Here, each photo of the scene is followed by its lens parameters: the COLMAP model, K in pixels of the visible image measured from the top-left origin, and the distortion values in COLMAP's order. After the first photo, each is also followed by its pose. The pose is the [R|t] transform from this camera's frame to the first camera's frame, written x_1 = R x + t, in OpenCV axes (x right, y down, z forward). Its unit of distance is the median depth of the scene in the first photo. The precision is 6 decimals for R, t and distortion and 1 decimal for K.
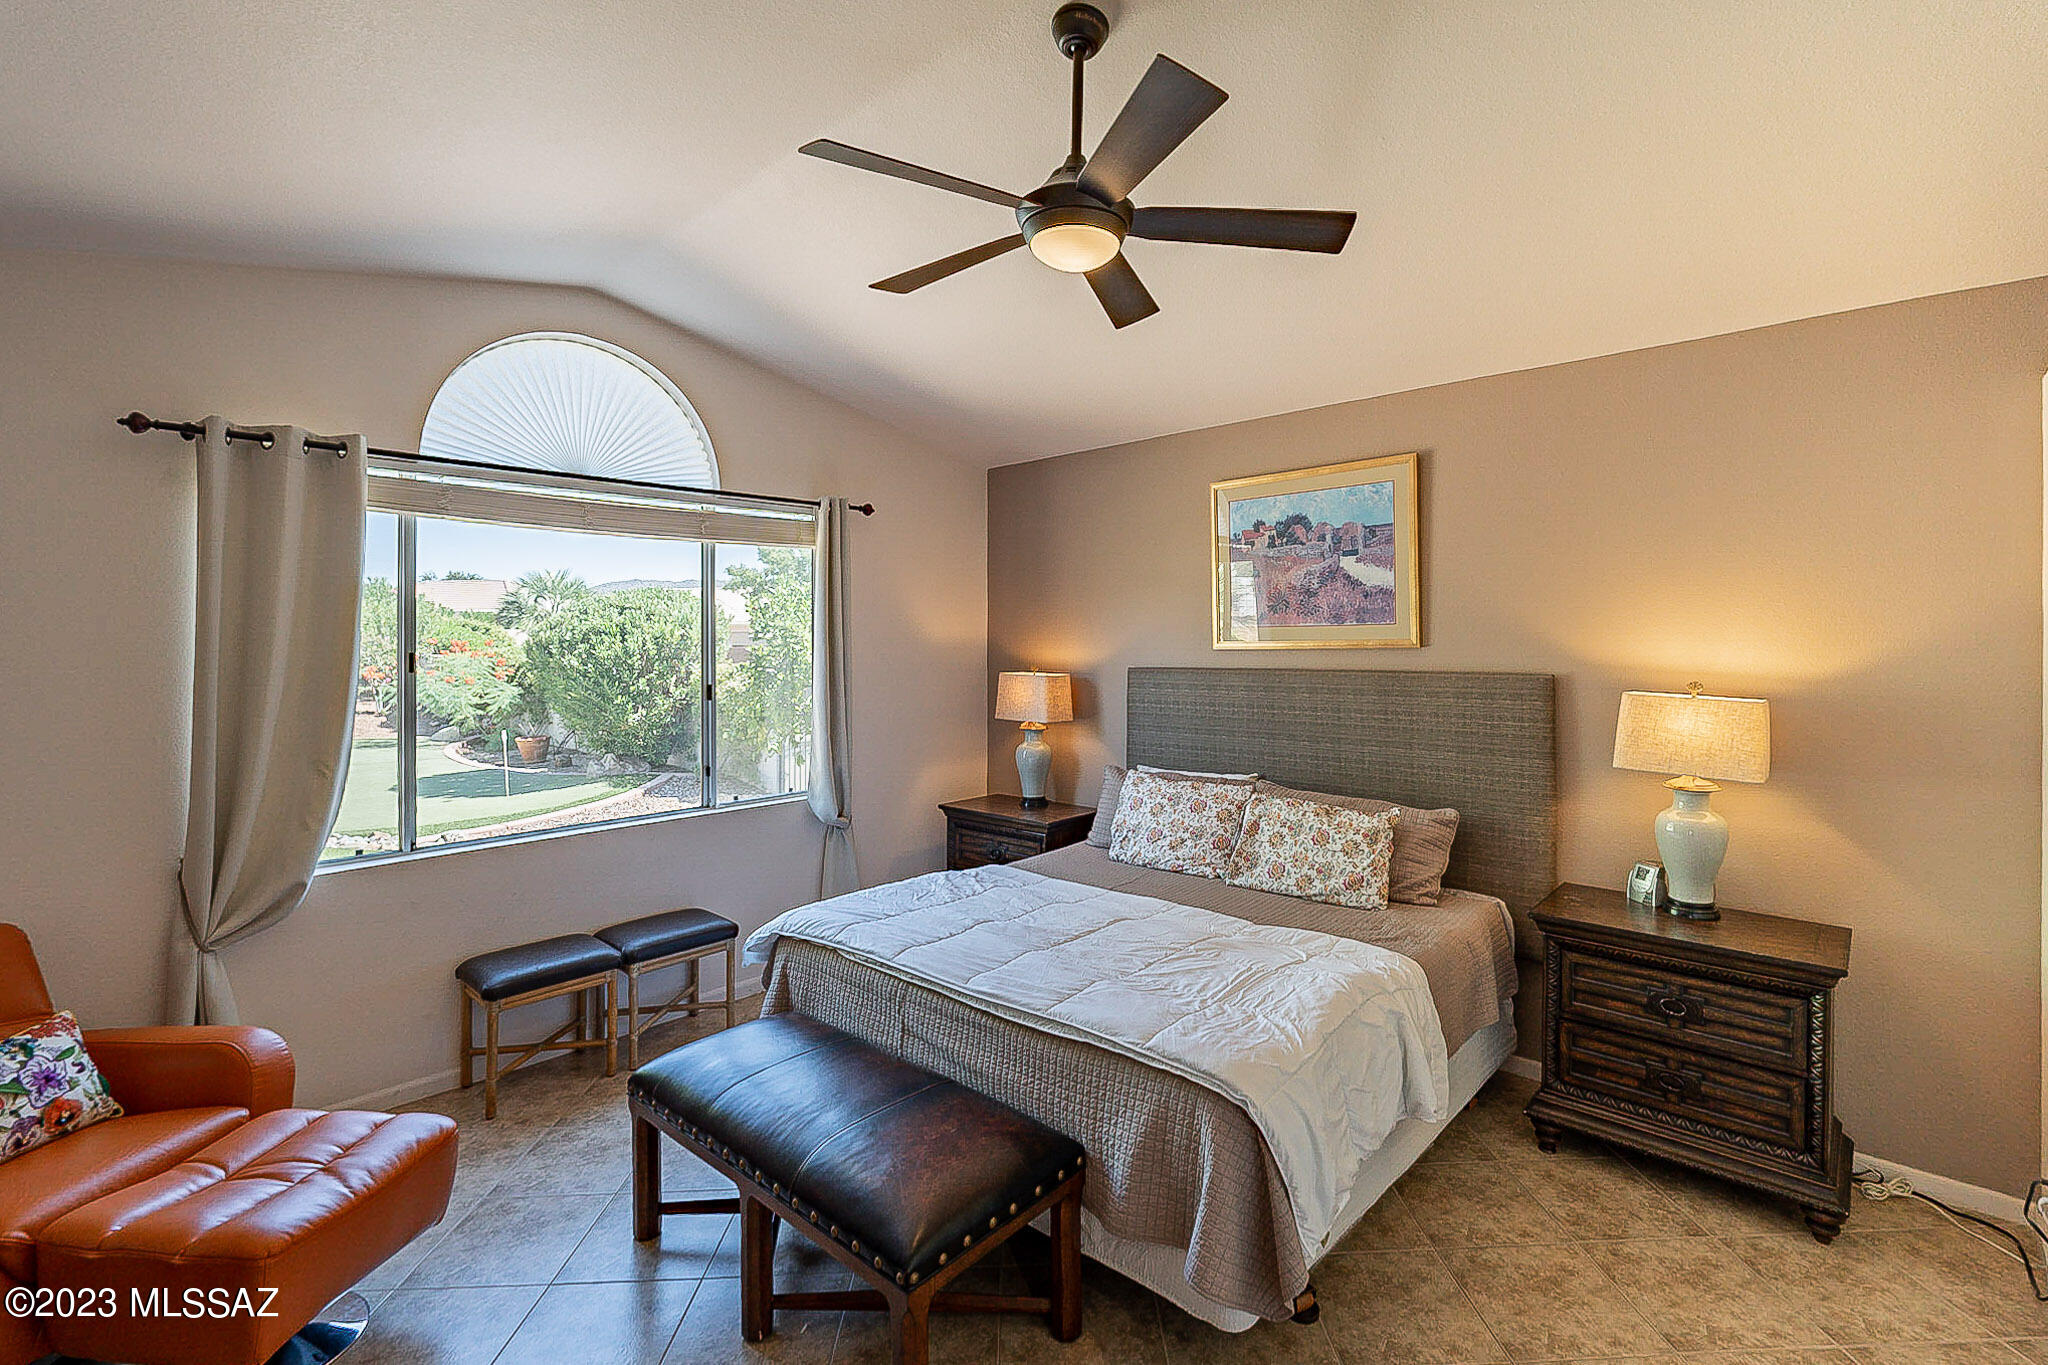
lens RADIAL K [[898.7, 0, 1040.7], [0, 898.7, 631.6], [0, 0, 1]] dist [-0.001757, 0.000031]
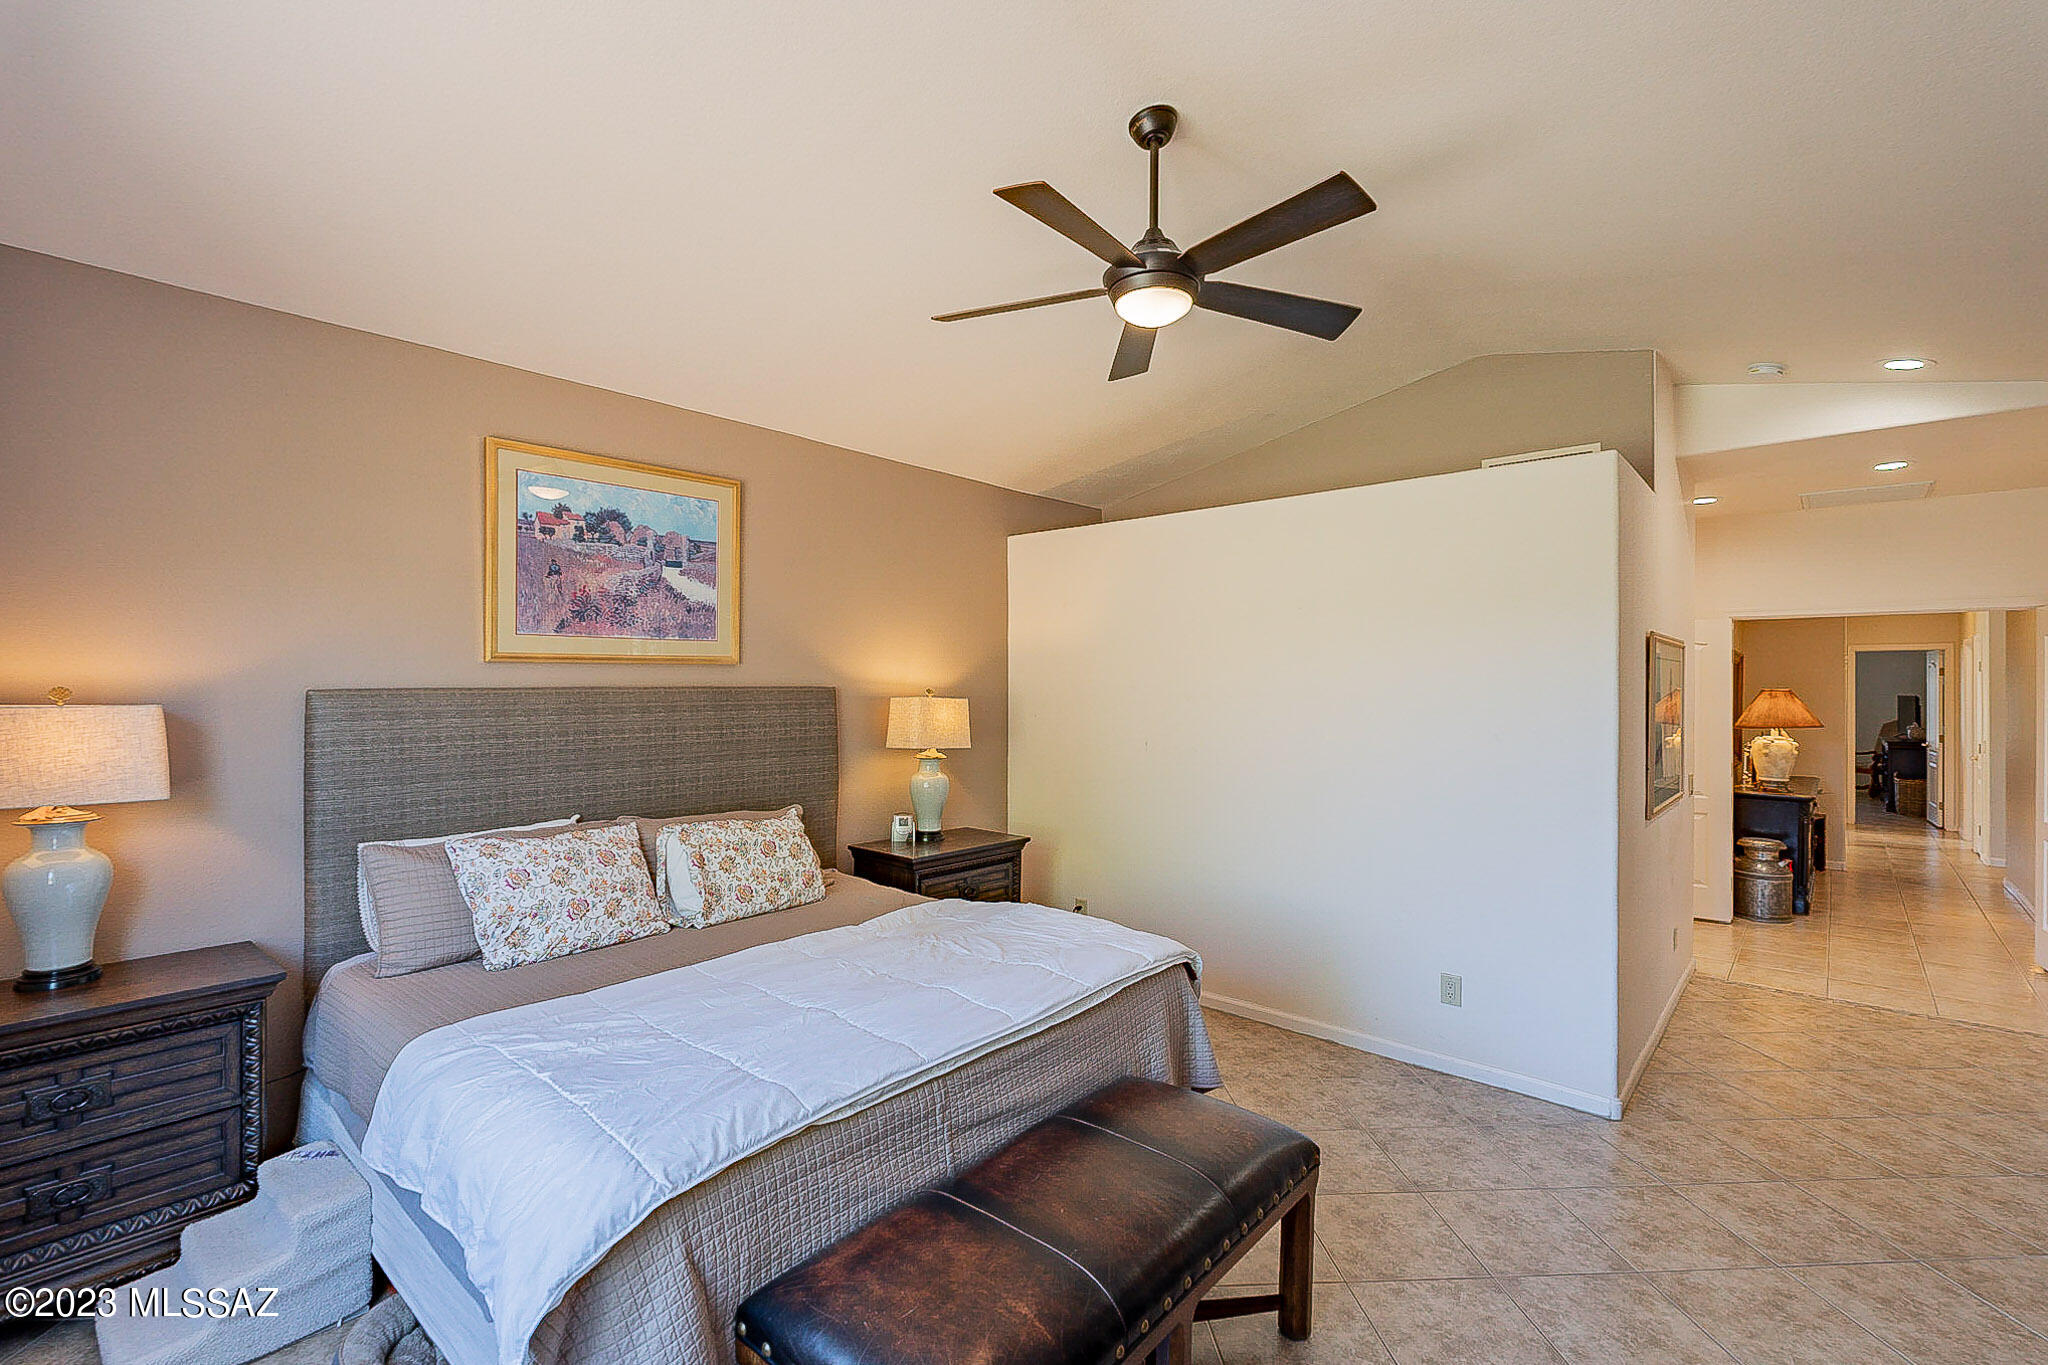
lens RADIAL K [[898.7, 0, 1032.1], [0, 898.7, 683.3], [0, 0, 1]] dist [-0.001757, 0.000031]
pose [[-0.009616, 0.004772, 0.999942, -0.676763], [-0.013740, 0.999894, -0.004904, 0.042366], [-0.999859, -0.013787, -0.009550, 0.689881]]
